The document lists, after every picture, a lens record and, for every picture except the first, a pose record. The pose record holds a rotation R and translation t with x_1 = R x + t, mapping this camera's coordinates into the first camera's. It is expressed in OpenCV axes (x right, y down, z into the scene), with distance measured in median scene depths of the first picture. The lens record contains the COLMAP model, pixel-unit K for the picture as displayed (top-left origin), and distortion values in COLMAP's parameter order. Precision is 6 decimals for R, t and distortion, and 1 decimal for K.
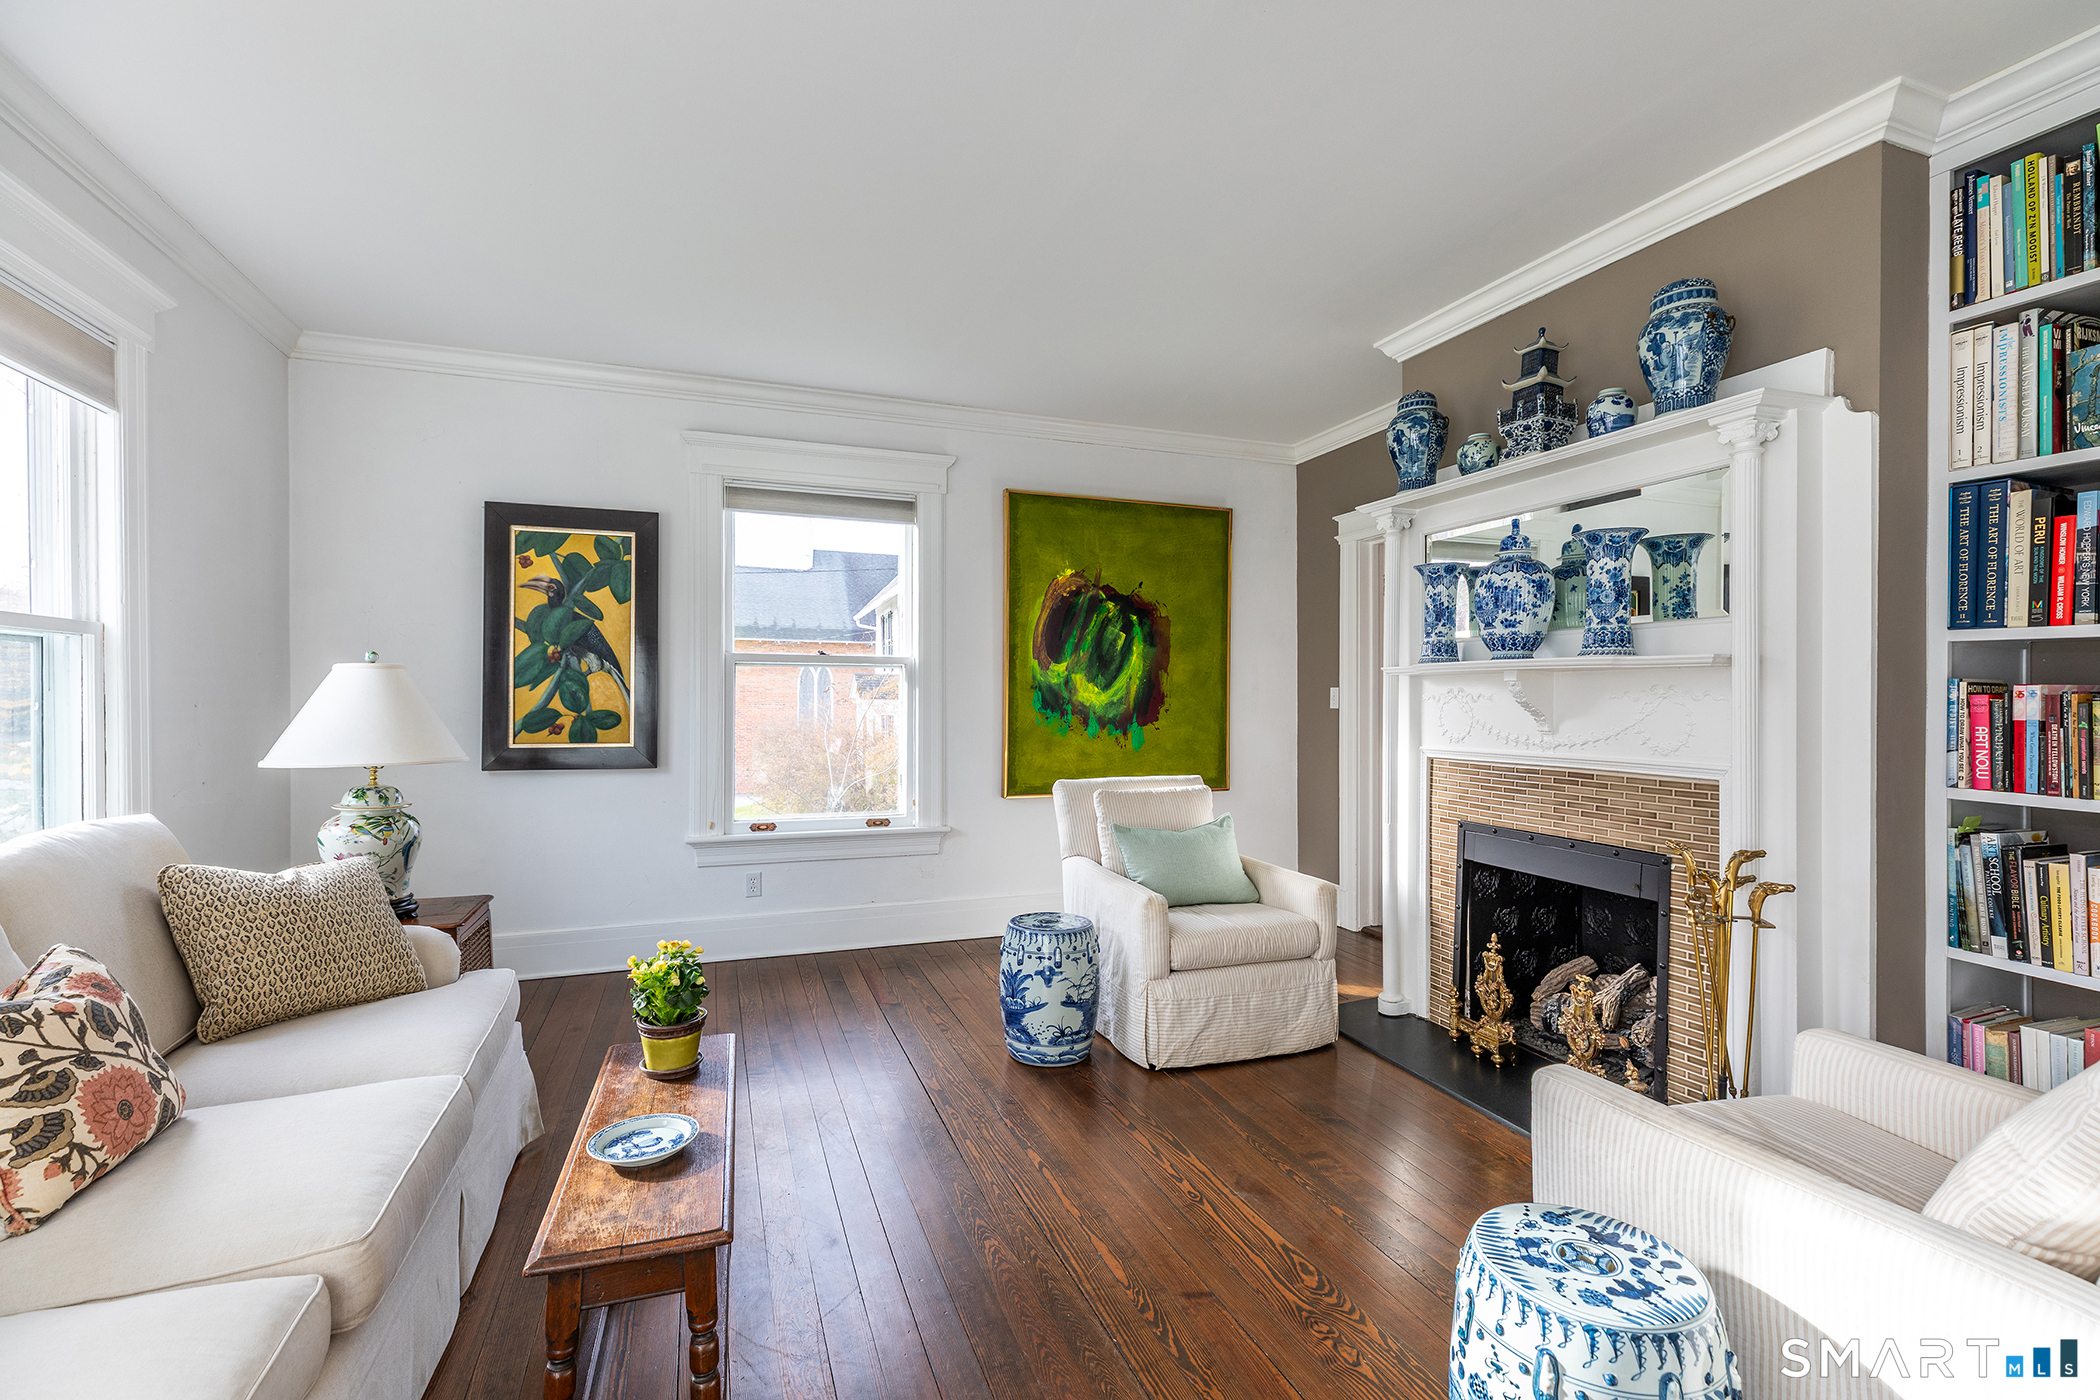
lens RADIAL K [[928.8, 0, 1050.0], [0, 928.8, 700.0], [0, 0, 1]] dist [0.000448, 0.000080]
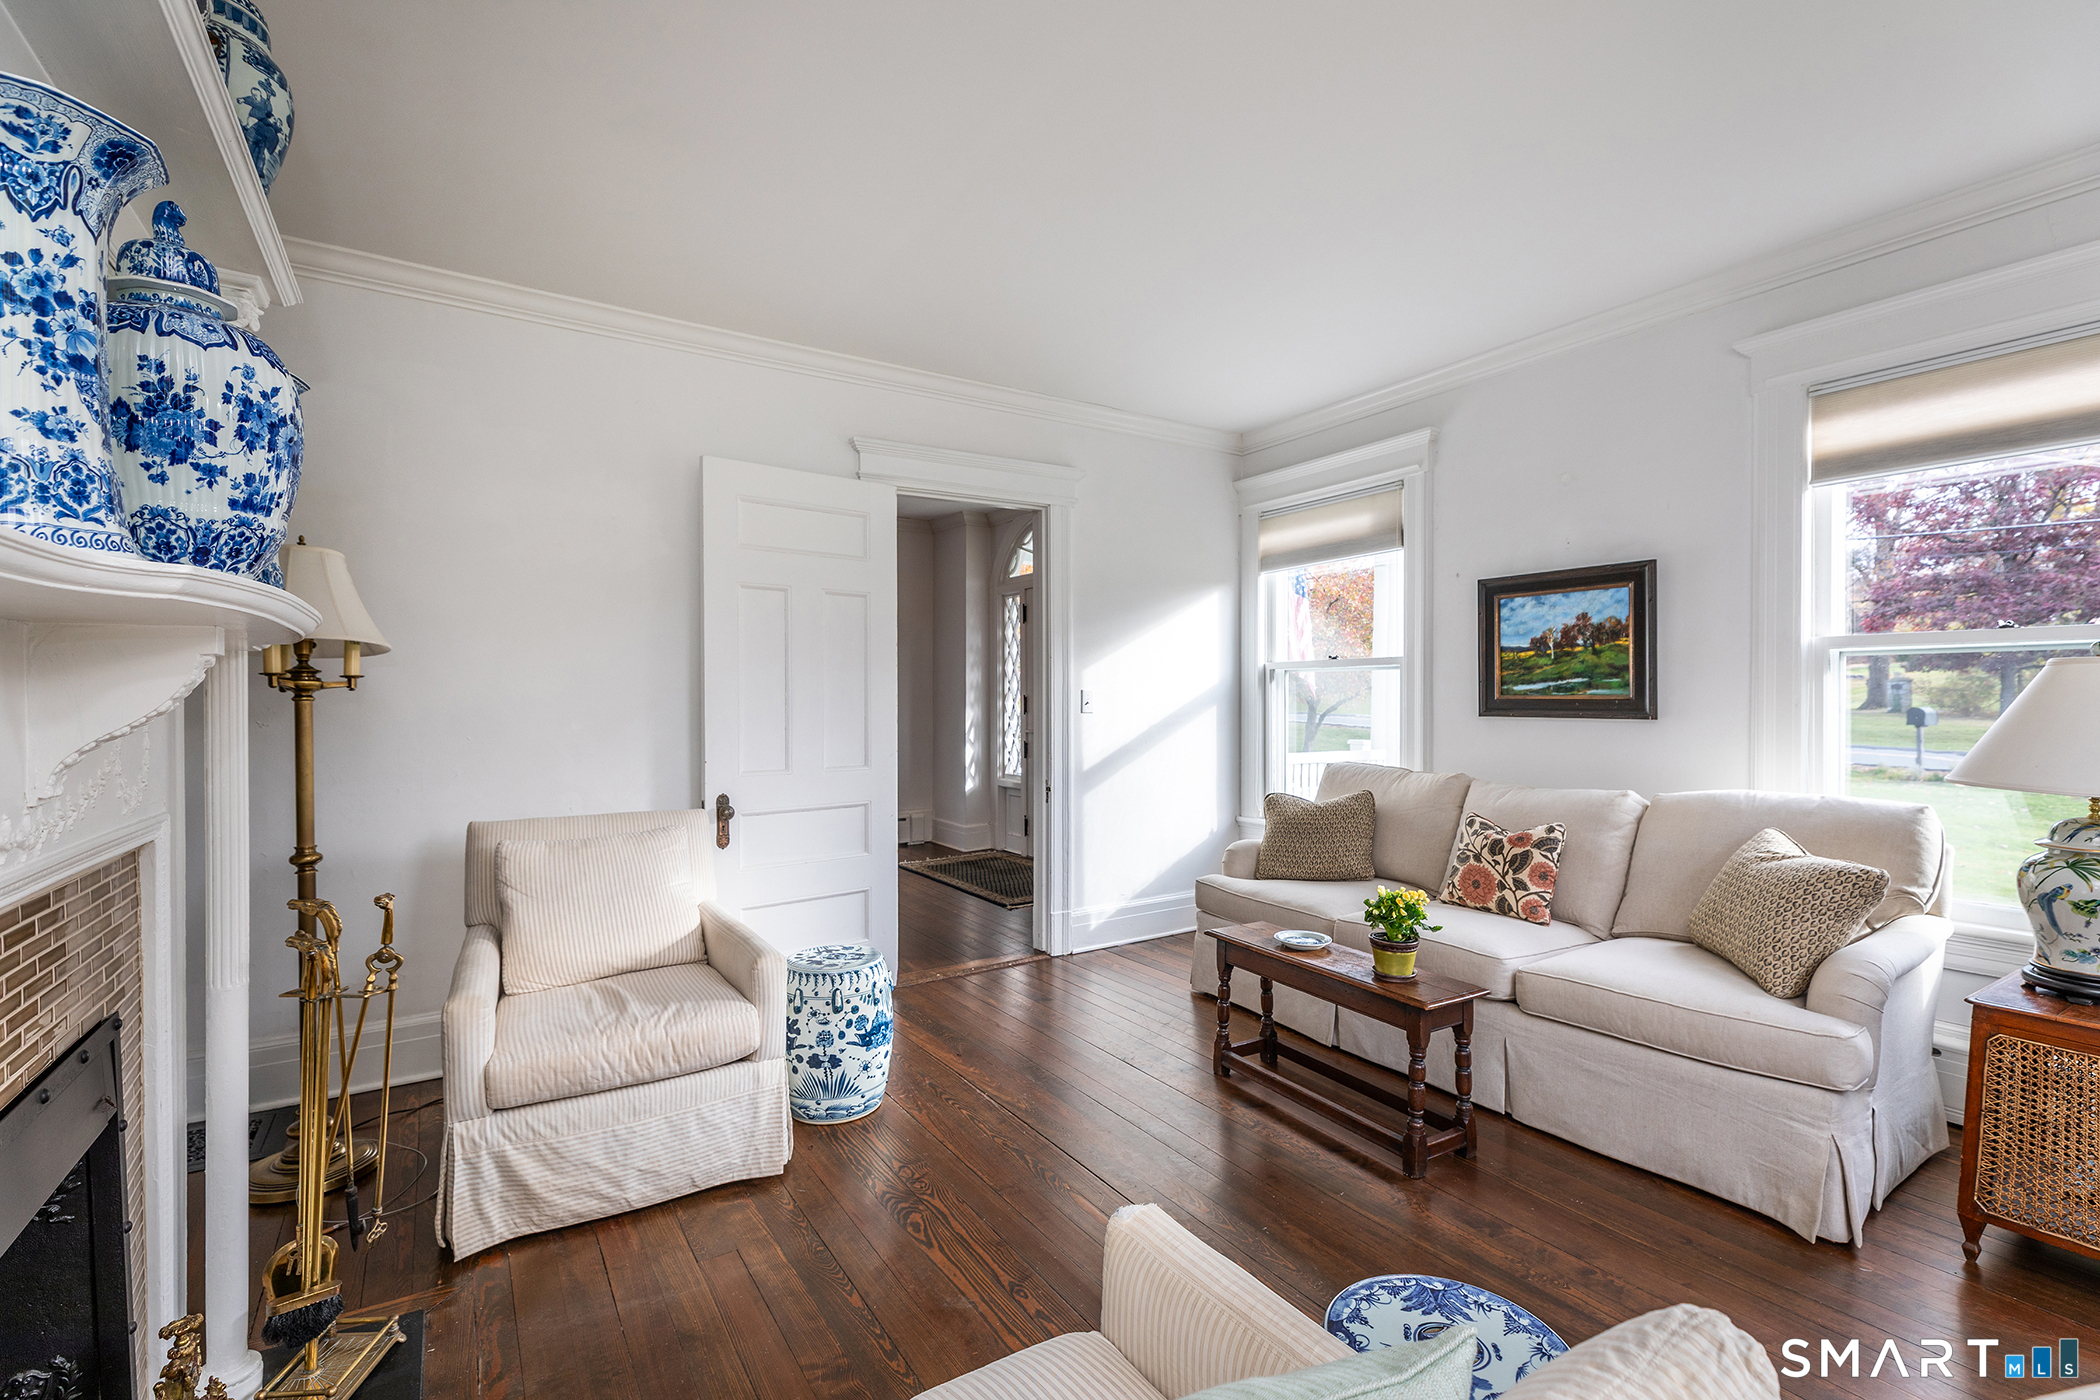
lens RADIAL K [[928.8, 0, 1050.0], [0, 928.8, 700.0], [0, 0, 1]] dist [0.000448, 0.000080]
pose [[-0.976023, 0.004505, -0.217622, 0.491974], [0.002616, 0.999956, 0.008967, -0.029616], [0.217653, 0.008183, -0.975992, 2.896972]]
